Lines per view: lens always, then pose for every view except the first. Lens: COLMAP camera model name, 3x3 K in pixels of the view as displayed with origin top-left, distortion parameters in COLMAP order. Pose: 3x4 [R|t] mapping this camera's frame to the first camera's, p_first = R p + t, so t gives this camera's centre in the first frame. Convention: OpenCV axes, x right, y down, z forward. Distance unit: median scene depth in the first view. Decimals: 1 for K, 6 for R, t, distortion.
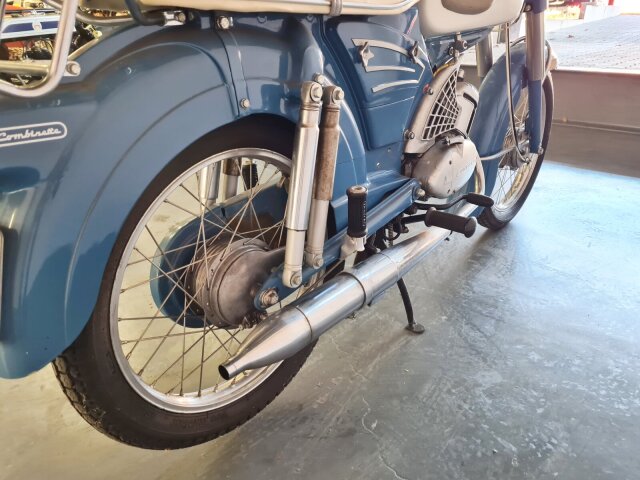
lens RADIAL K [[487.7, 0, 318.9], [0, 487.7, 242.6], [0, 0, 1]] dist [0.039249, 0.002116]
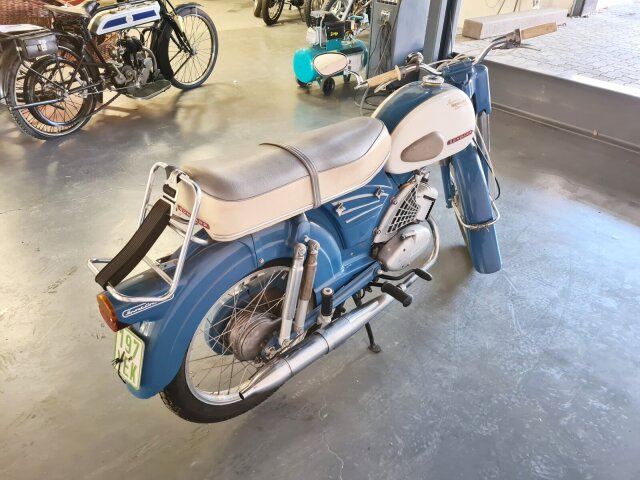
lens RADIAL K [[487.7, 0, 321.1], [0, 487.7, 237.7], [0, 0, 1]] dist [0.039249, 0.002116]
pose [[0.993360, 0.092701, -0.068135, 0.147829], [-0.081222, 0.984519, 0.155326, -0.521975], [0.081479, -0.148760, 0.985511, -0.601720]]
